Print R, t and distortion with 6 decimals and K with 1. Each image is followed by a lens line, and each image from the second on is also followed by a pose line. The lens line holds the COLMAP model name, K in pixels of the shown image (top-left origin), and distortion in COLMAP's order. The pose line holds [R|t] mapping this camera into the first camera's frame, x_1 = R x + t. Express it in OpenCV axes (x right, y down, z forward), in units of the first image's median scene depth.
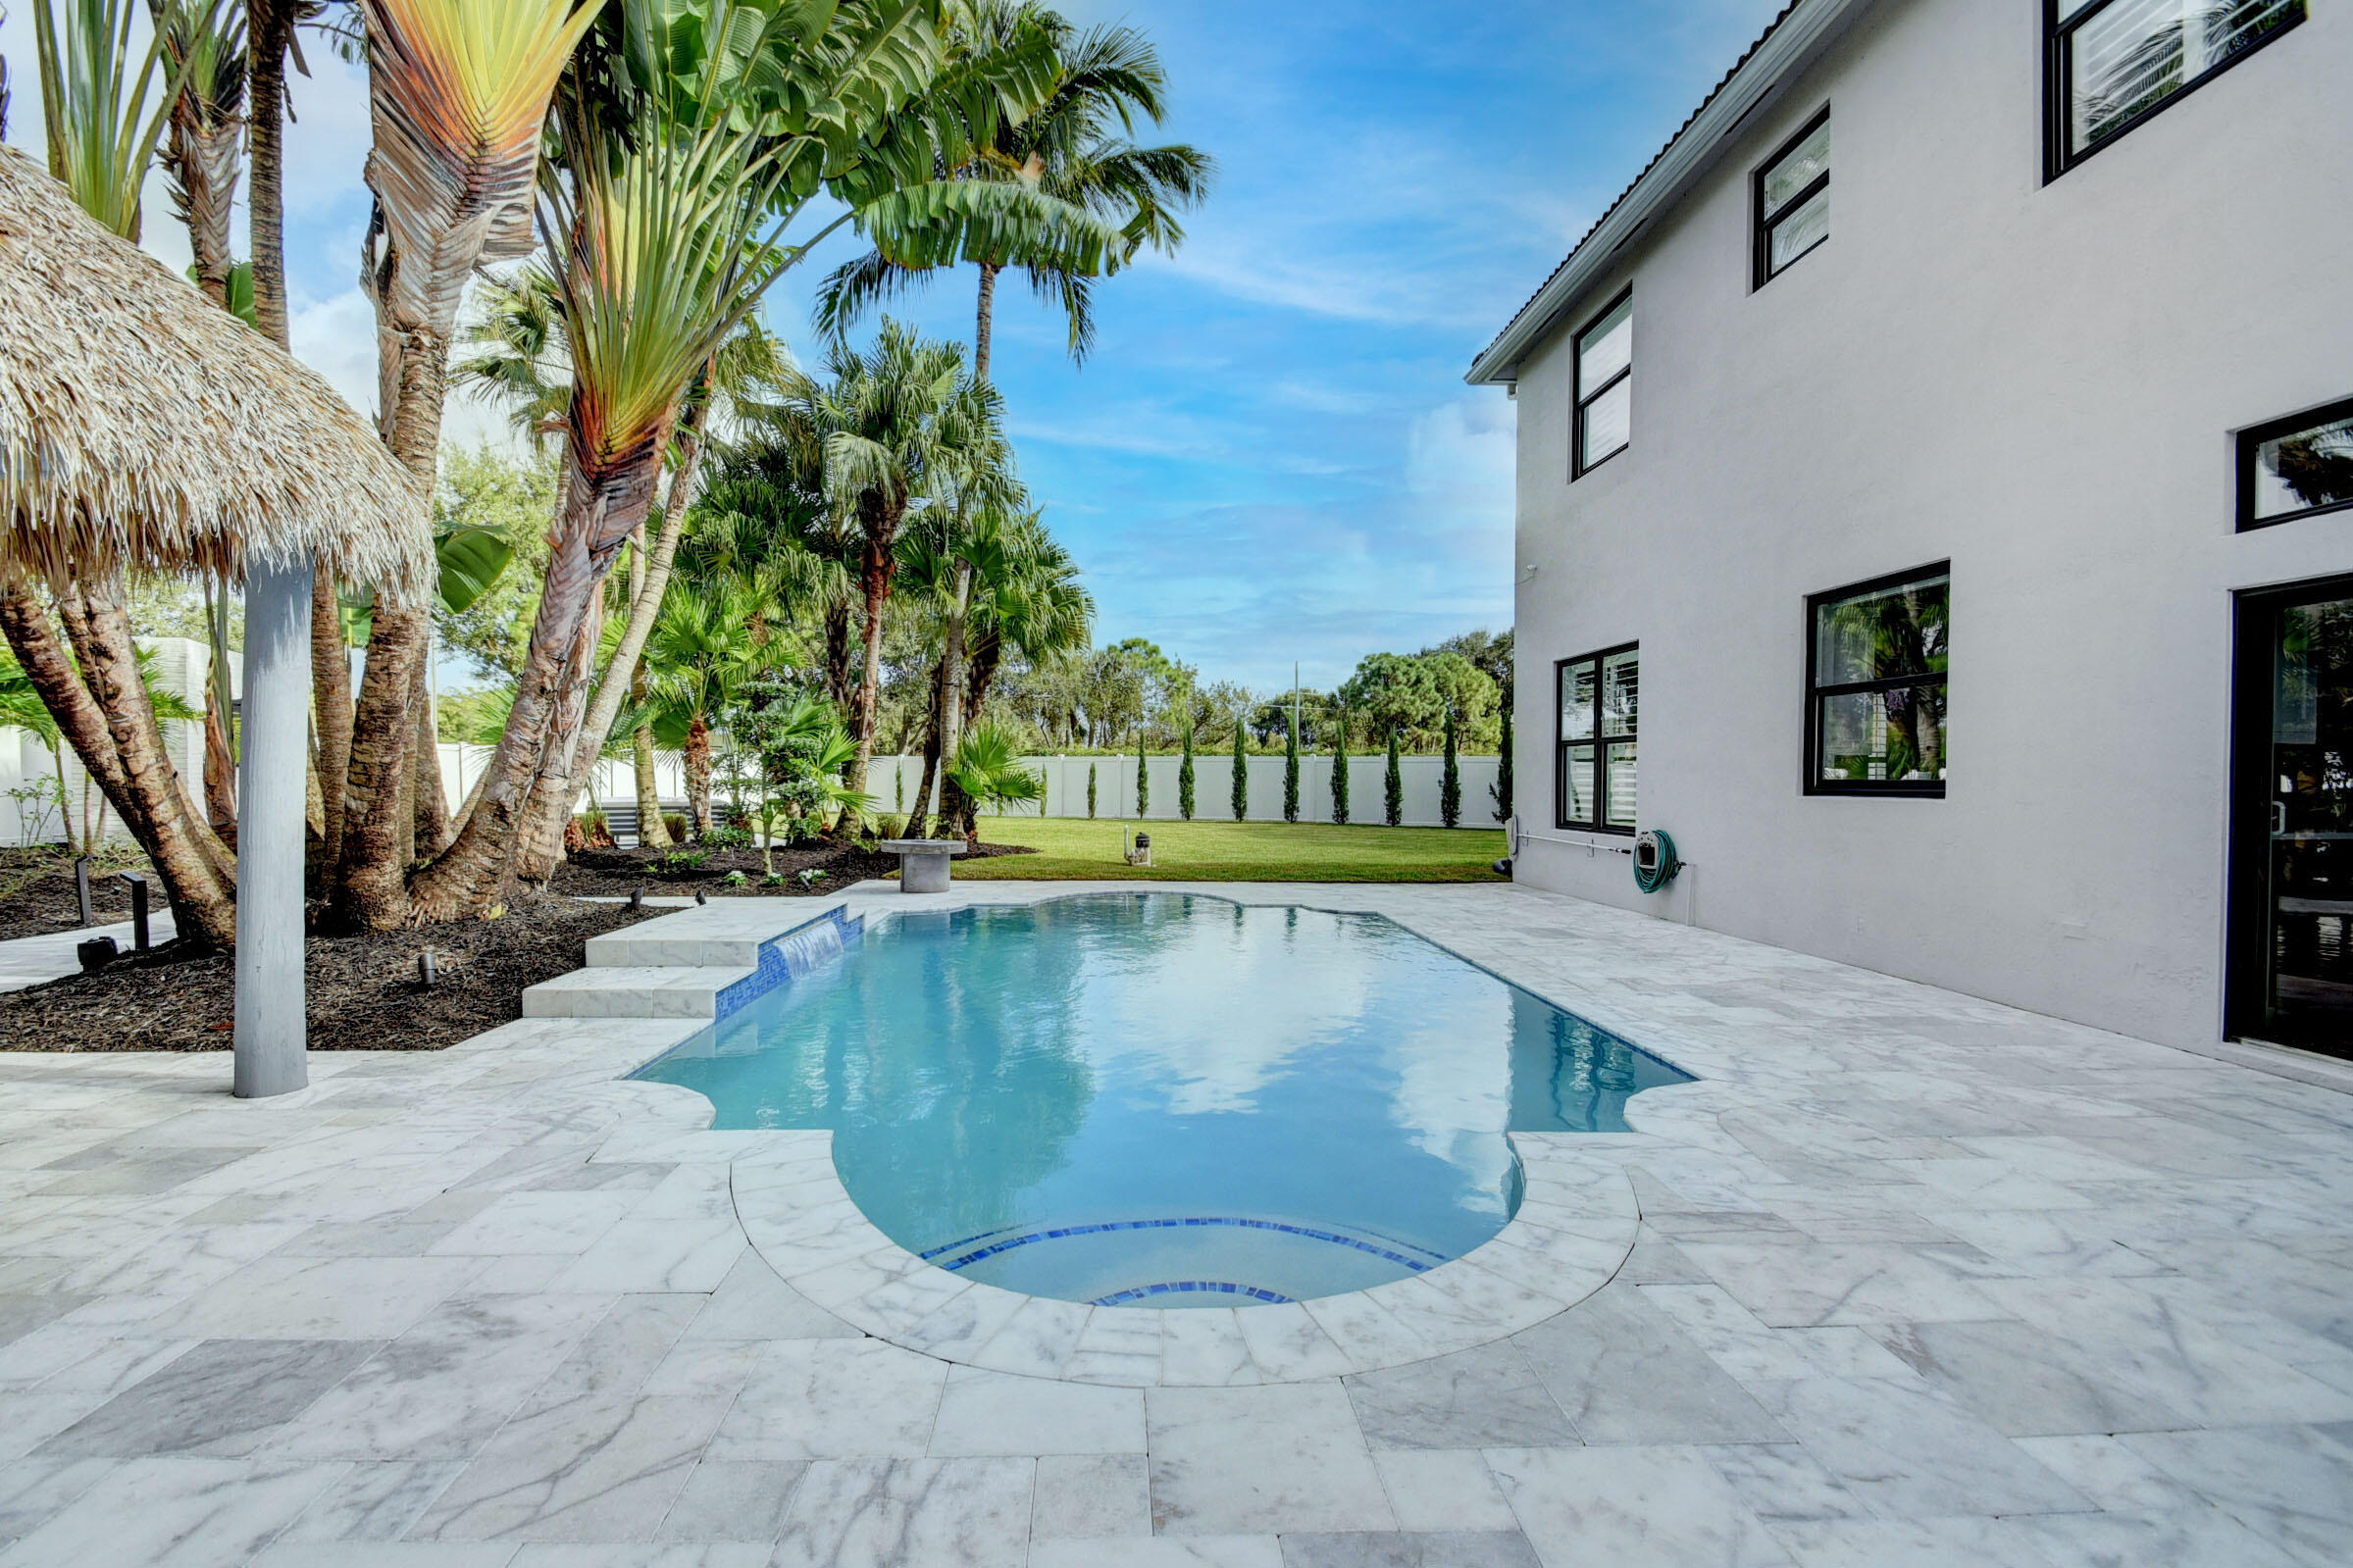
lens RADIAL K [[1037.0, 0, 1147.2], [0, 1037.0, 786.9], [0, 0, 1]] dist [-0.003302, -0.003818]
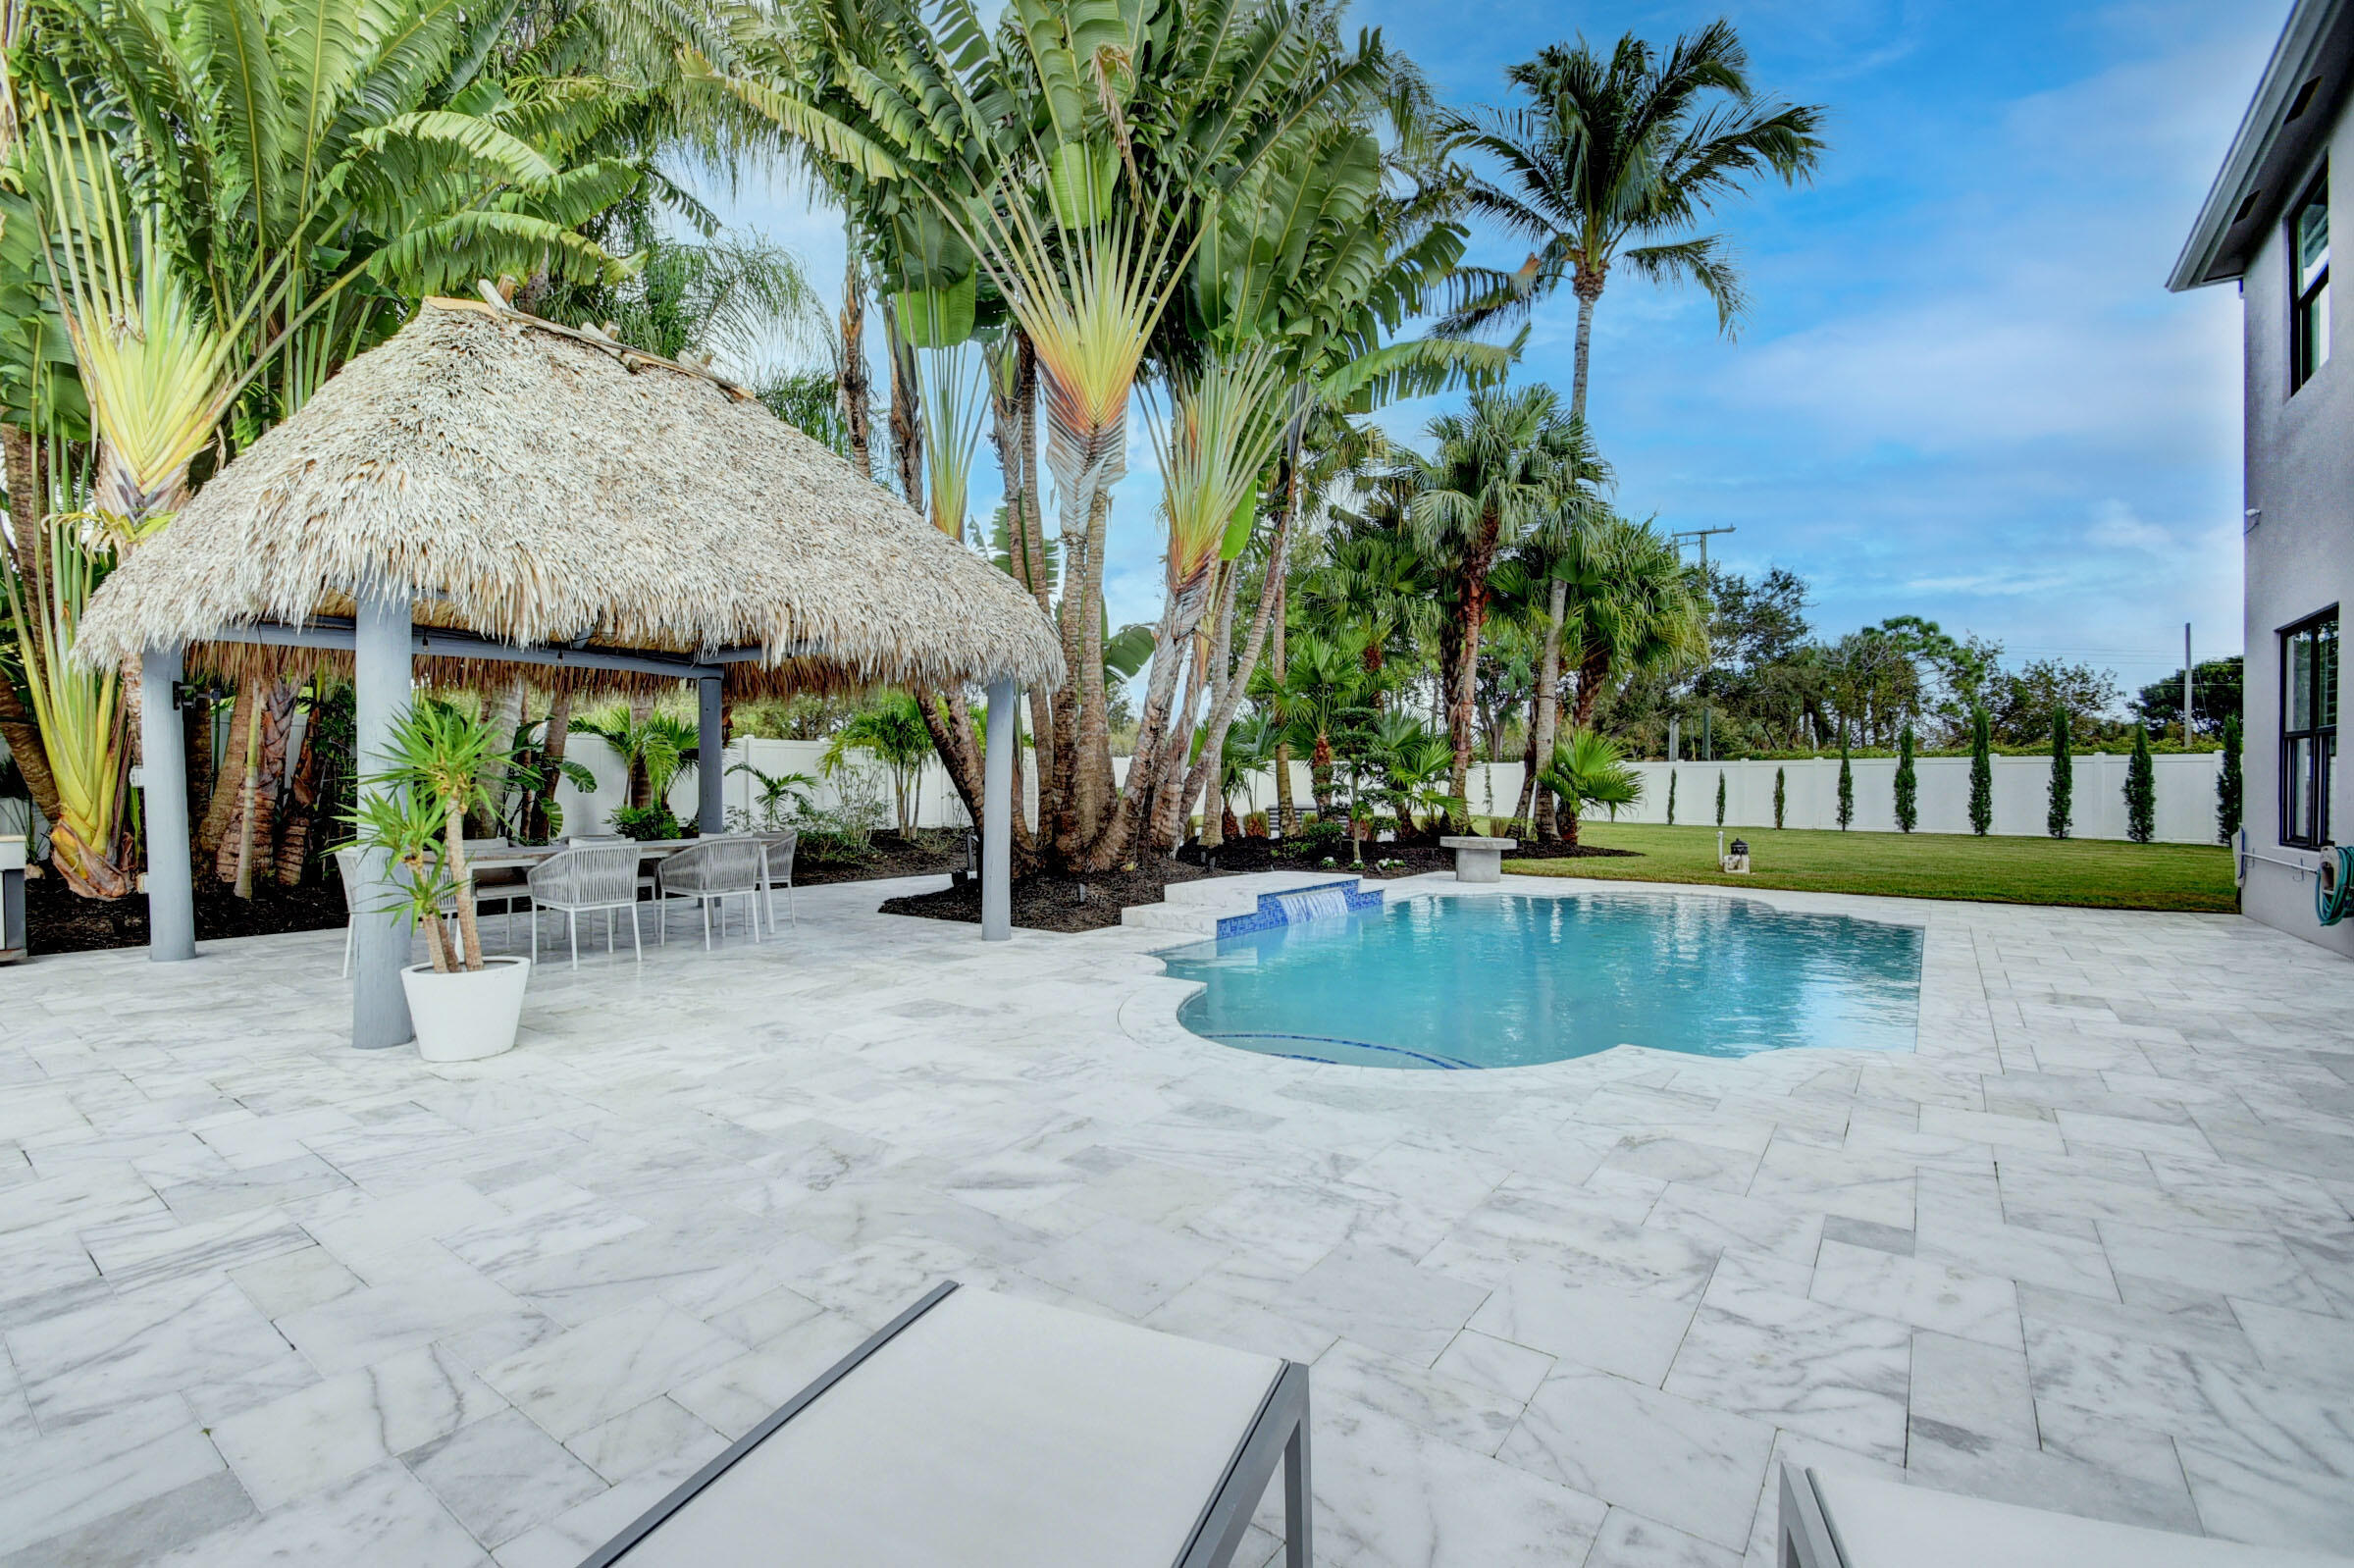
lens RADIAL K [[1037.5, 0, 1157.0], [0, 1037.5, 788.4], [0, 0, 1]] dist [-0.003302, -0.003818]
pose [[0.784392, -0.001543, -0.620263, 0.357703], [-0.002309, 0.999983, -0.005408, 0.006034], [0.620261, 0.005674, 0.784375, -0.215080]]
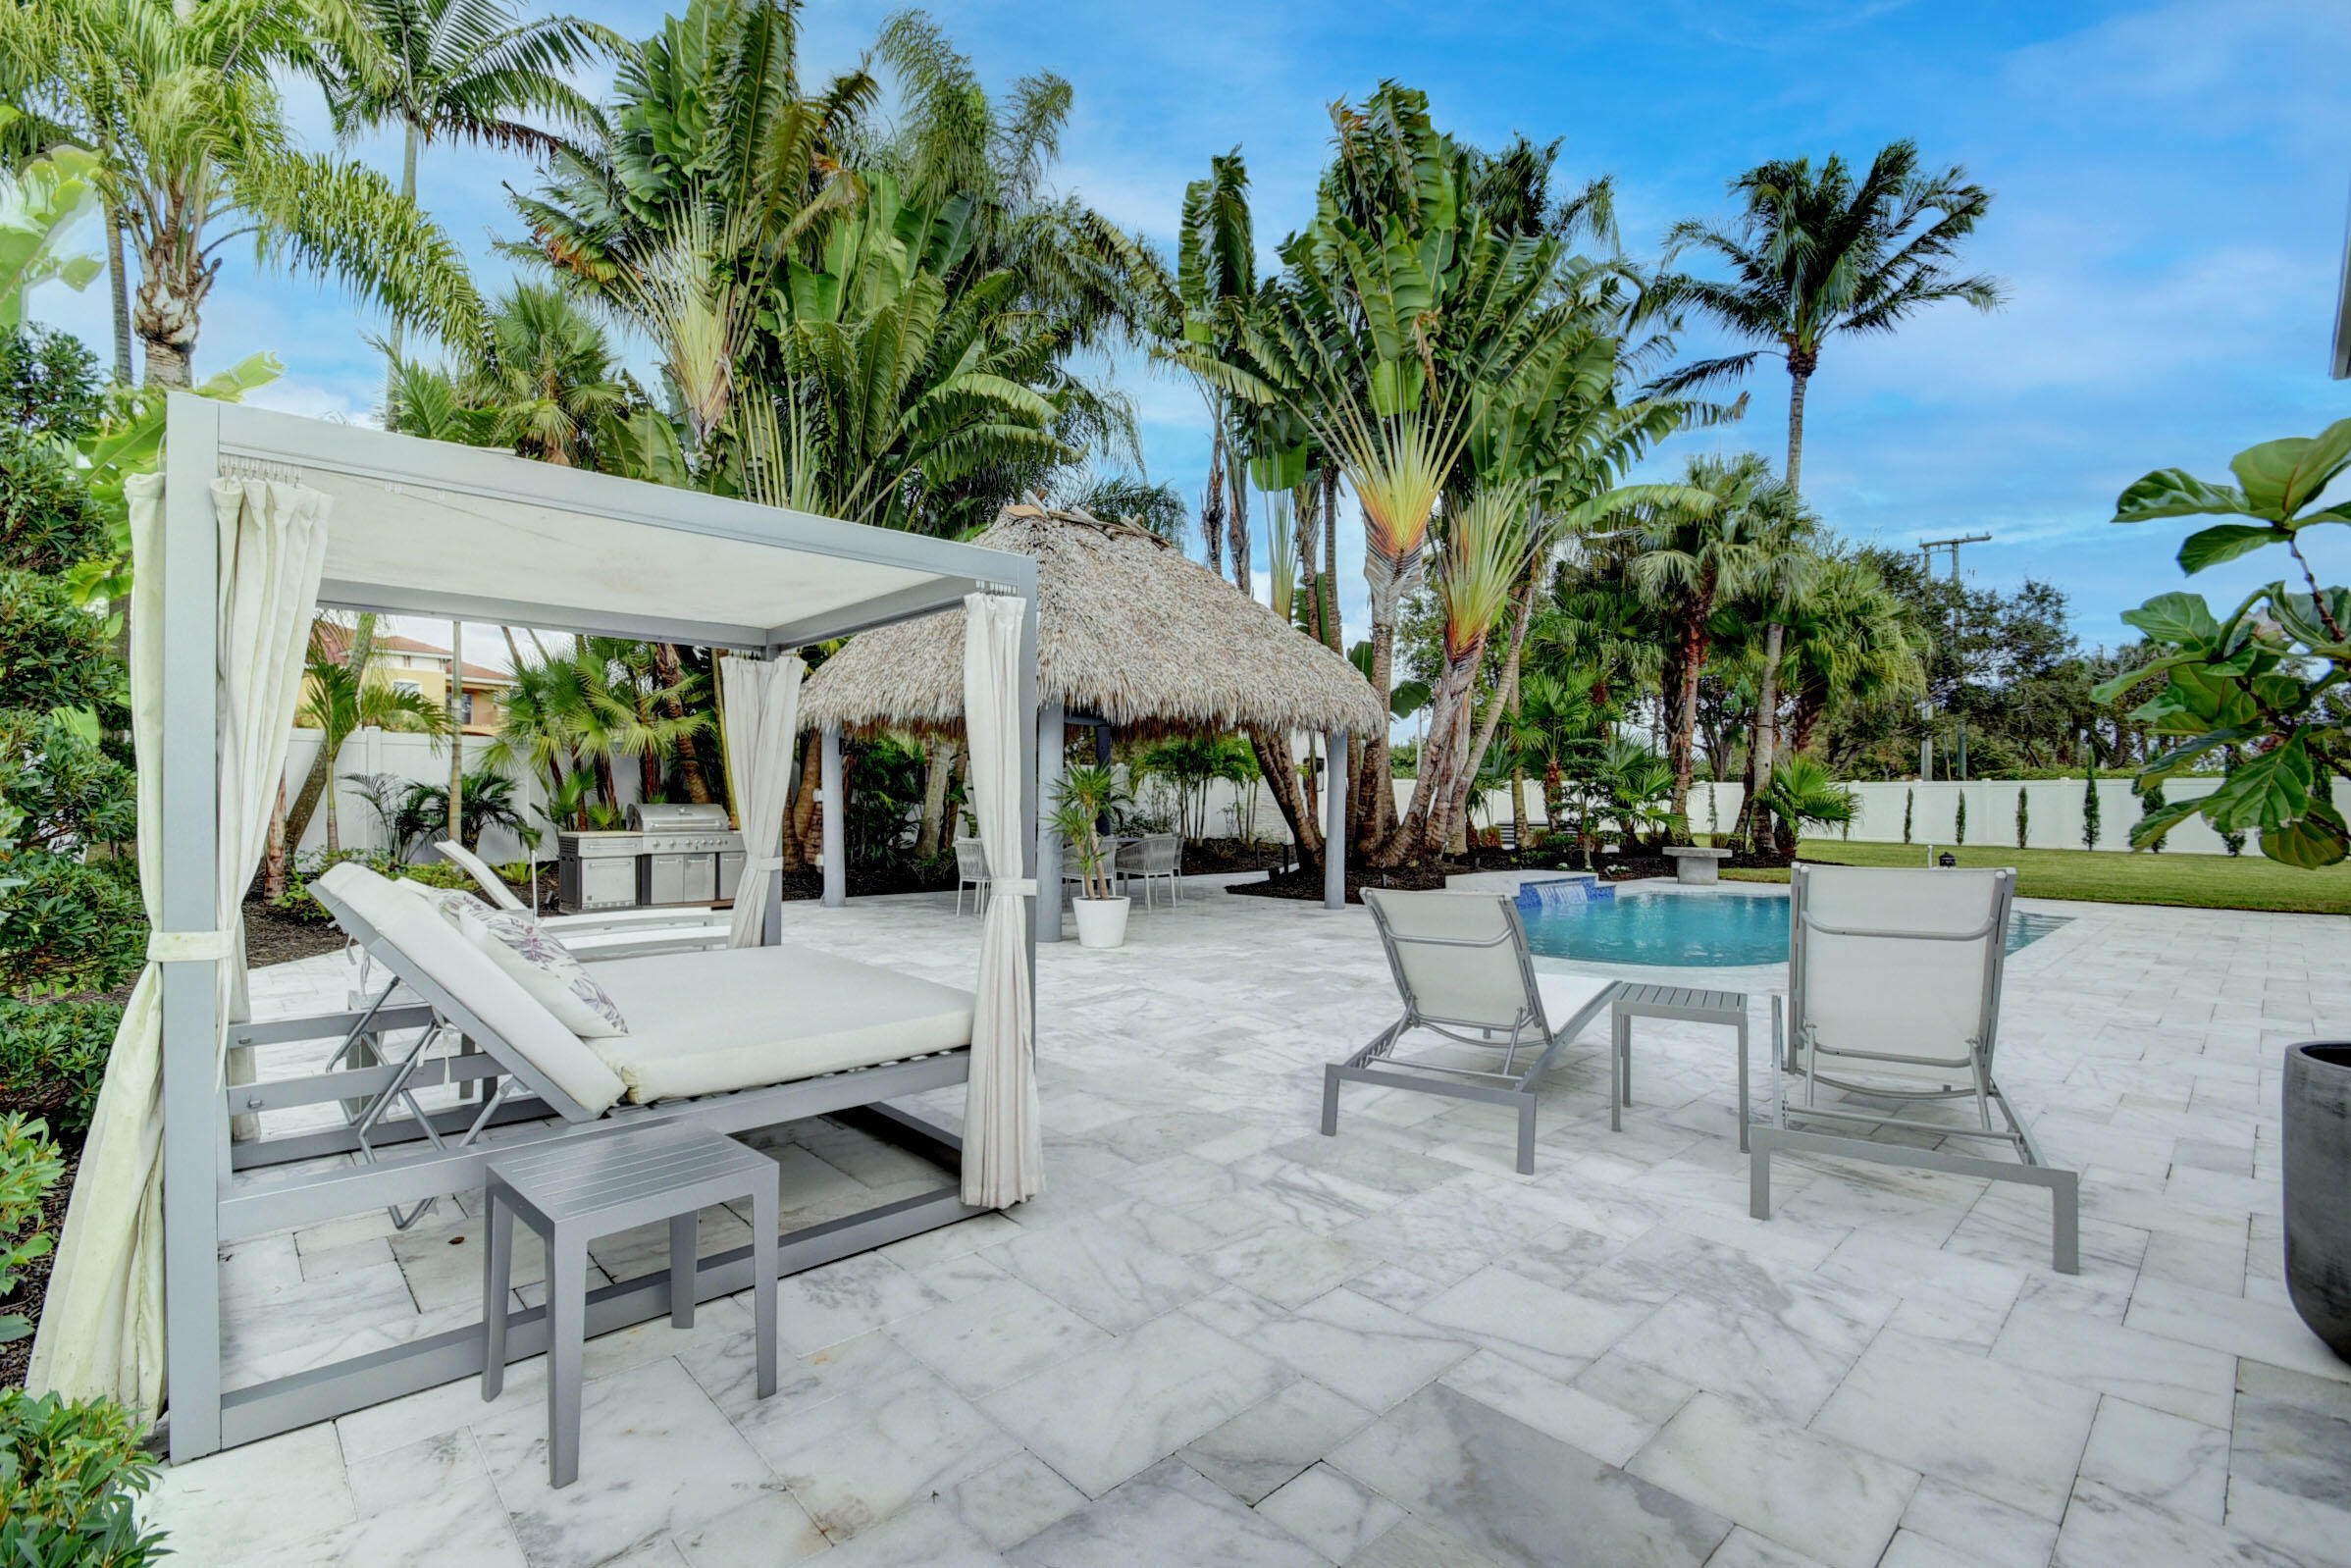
lens RADIAL K [[1036.2, 0, 1148.5], [0, 1036.2, 781.9], [0, 0, 1]] dist [-0.003302, -0.003818]
pose [[0.649916, -0.013211, -0.759891, 0.577642], [-0.009010, 0.999645, -0.025086, 0.007317], [0.759952, 0.023150, 0.649567, -0.732529]]
